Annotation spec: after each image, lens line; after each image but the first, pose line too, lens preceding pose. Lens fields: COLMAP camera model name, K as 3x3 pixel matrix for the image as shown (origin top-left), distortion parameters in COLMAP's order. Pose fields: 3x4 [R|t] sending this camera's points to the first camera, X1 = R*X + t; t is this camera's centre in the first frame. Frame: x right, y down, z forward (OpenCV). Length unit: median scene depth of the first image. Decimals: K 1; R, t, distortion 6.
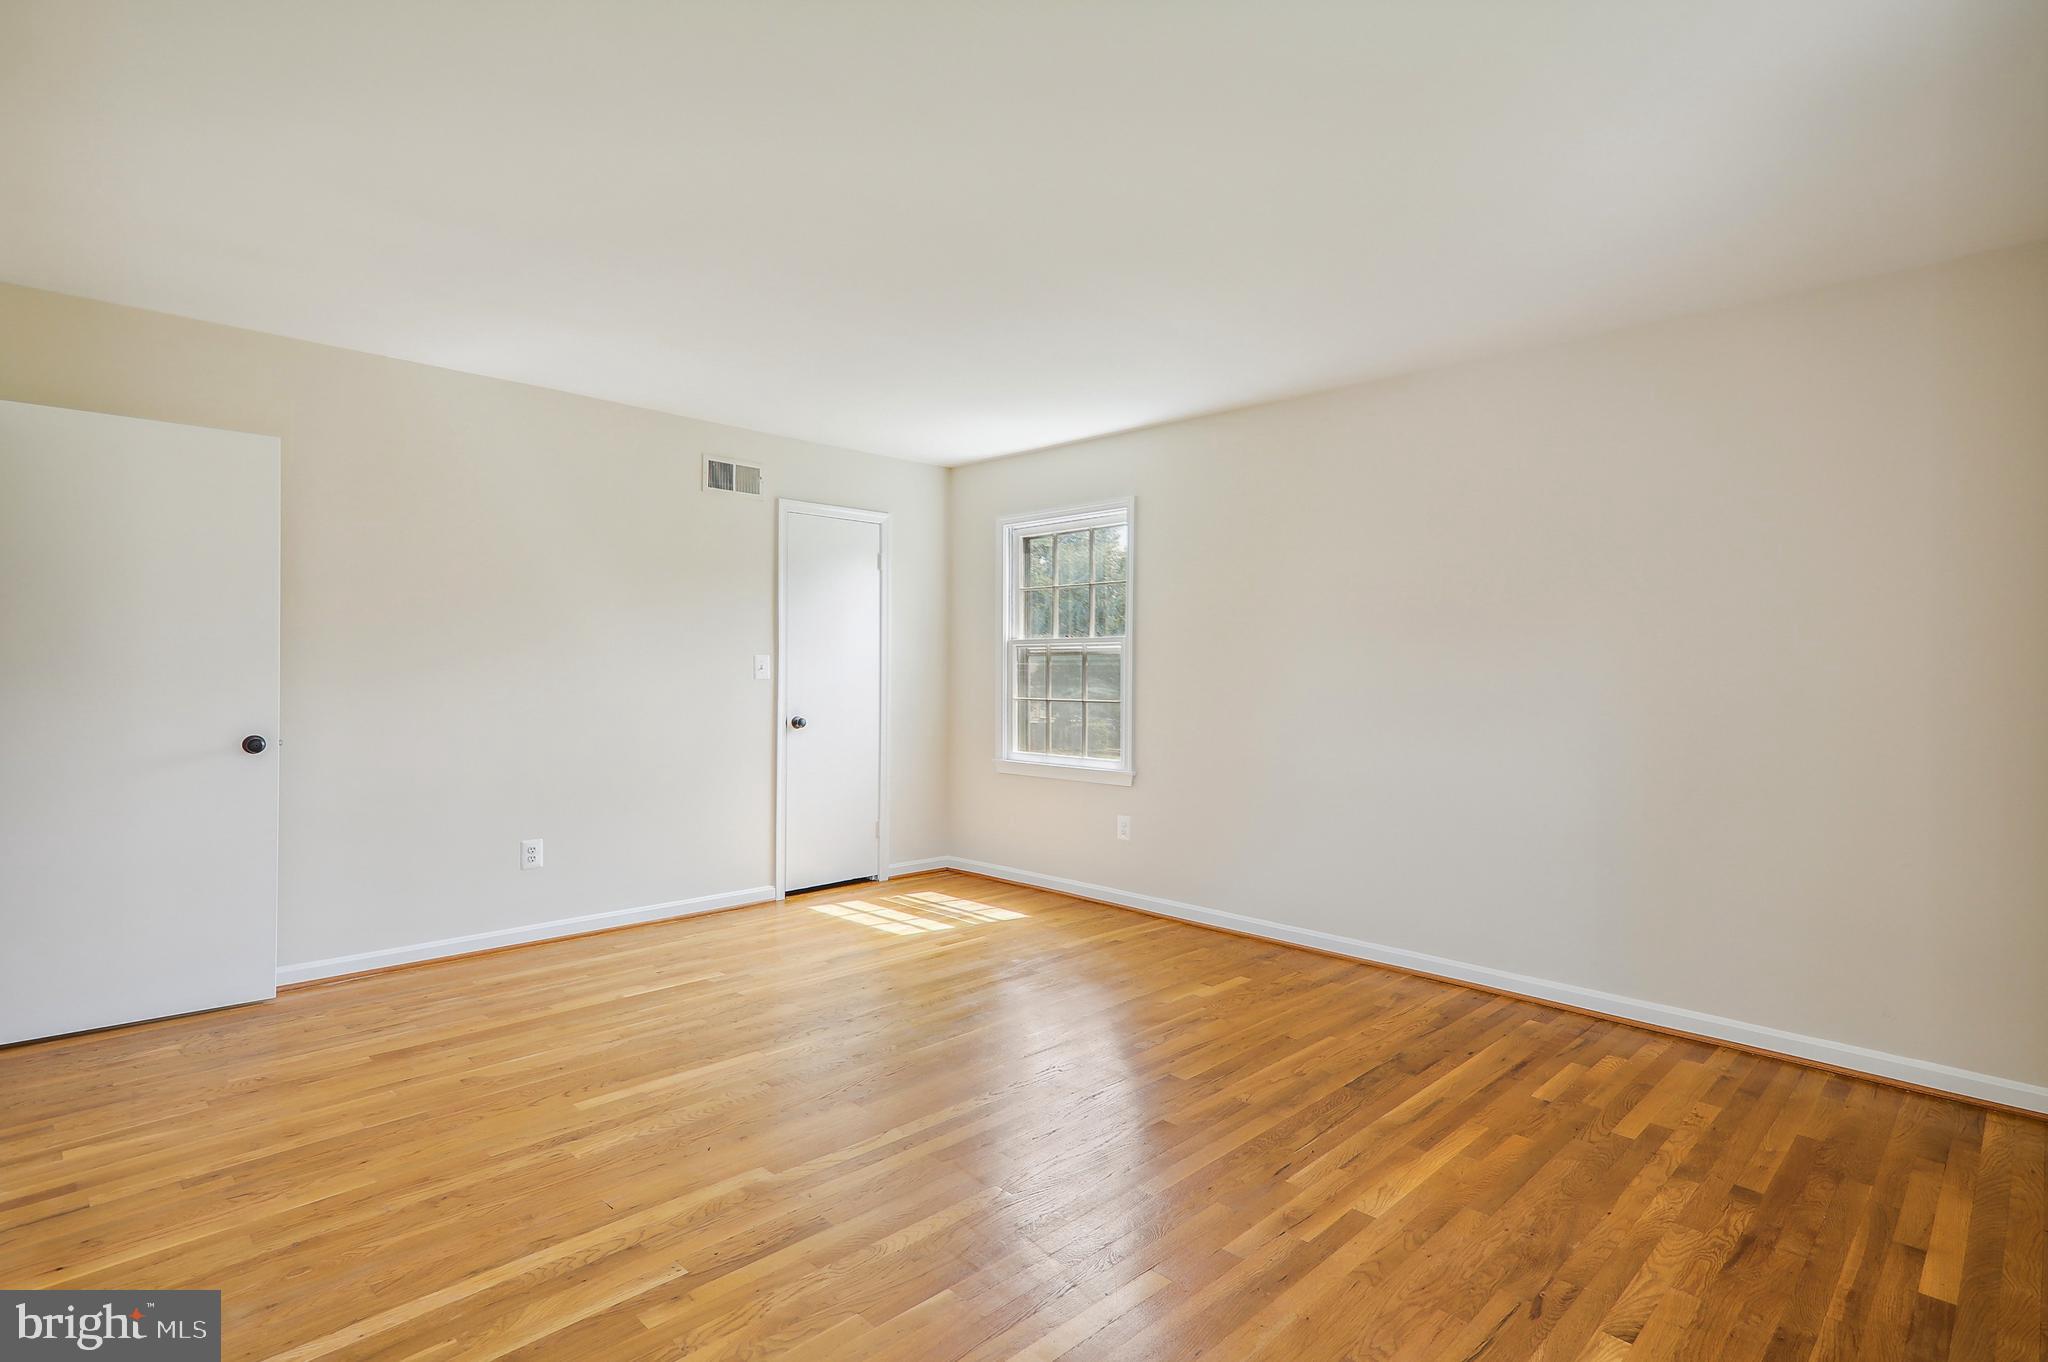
lens RADIAL K [[1012.4, 0, 1053.6], [0, 1012.4, 681.4], [0, 0, 1]] dist [0.031571, -0.012002]
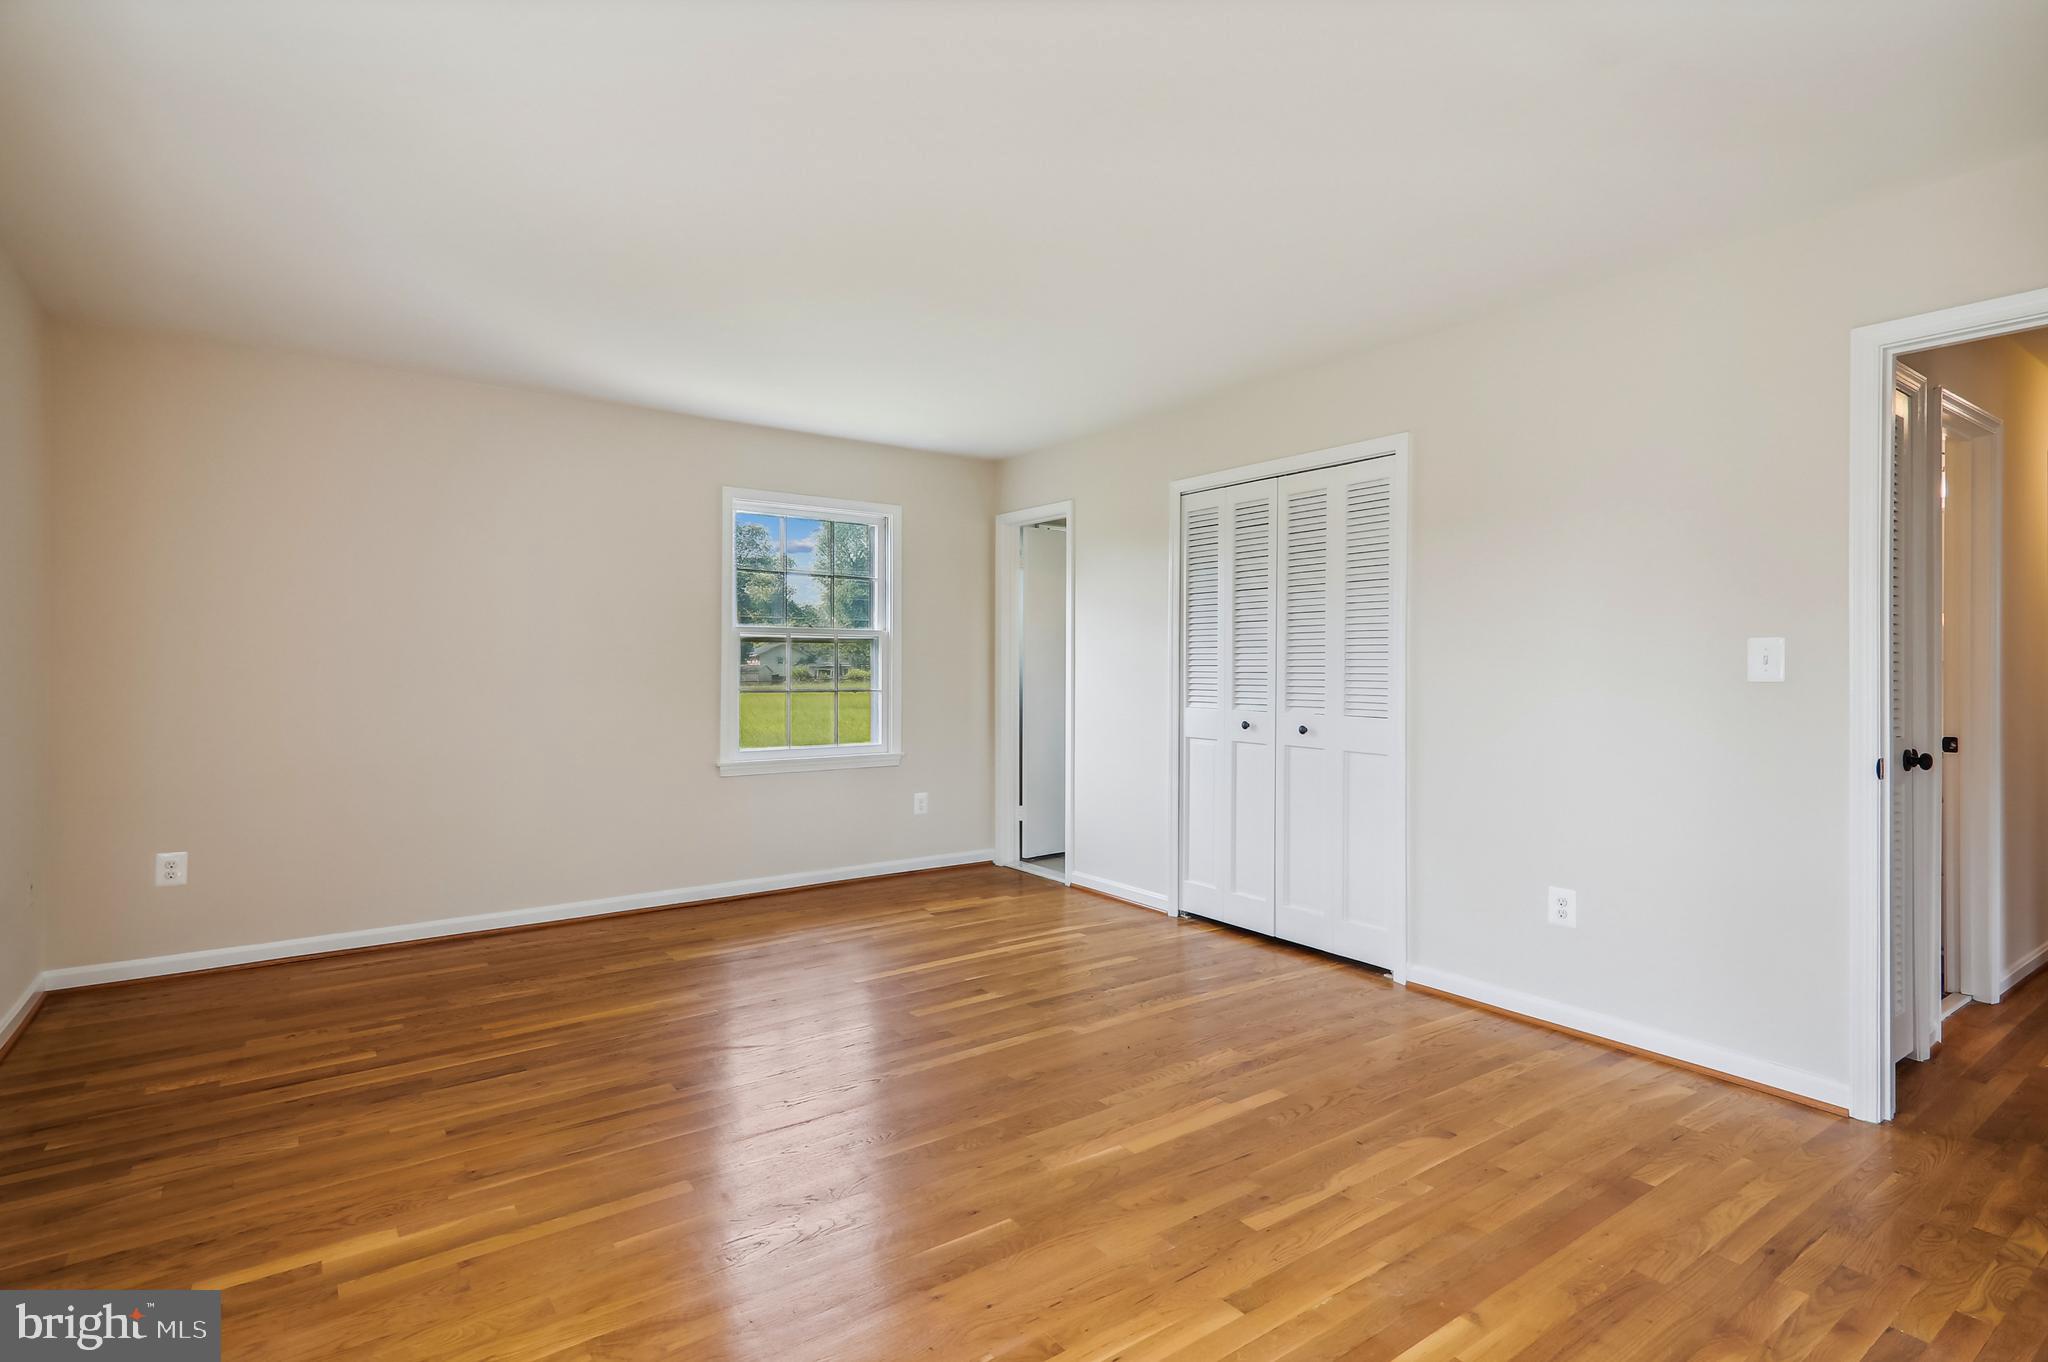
lens RADIAL K [[1012.4, 0, 1060.1], [0, 1012.4, 661.1], [0, 0, 1]] dist [0.031571, -0.012002]
pose [[-0.987176, -0.012716, 0.159129, -0.327144], [-0.012092, 0.999915, 0.004887, -0.009294], [-0.159177, 0.002900, -0.987246, 1.634969]]
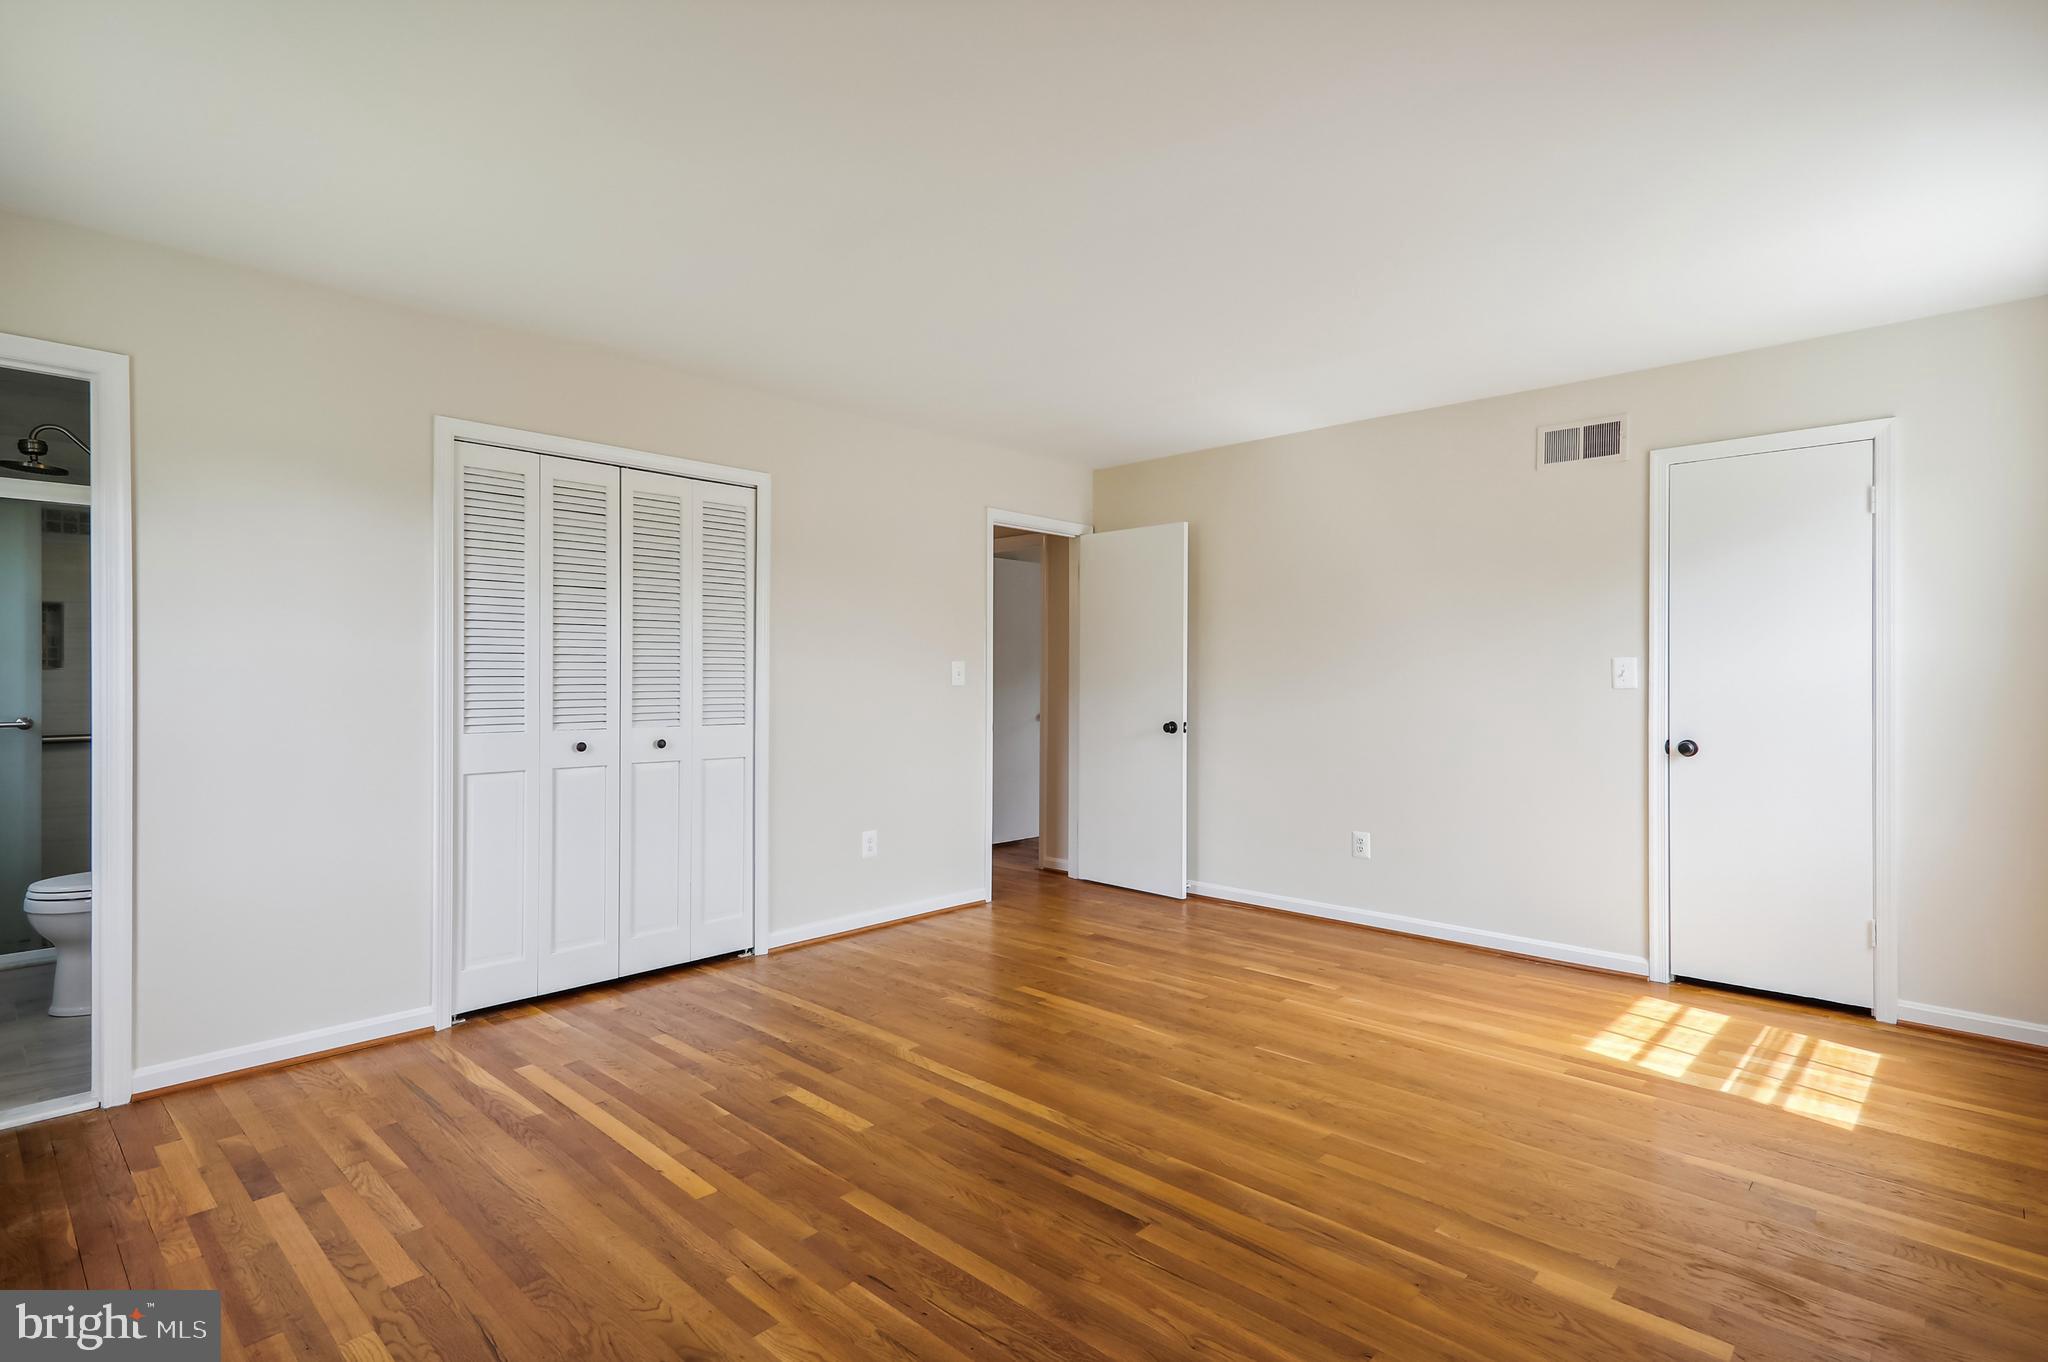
lens RADIAL K [[1012.4, 0, 1014.8], [0, 1012.4, 680.7], [0, 0, 1]] dist [0.031571, -0.012002]
pose [[0.018671, -0.004250, -0.999817, 0.743557], [-0.013196, 0.999903, -0.004497, 0.002821], [0.999739, 0.013277, 0.018613, 0.776715]]
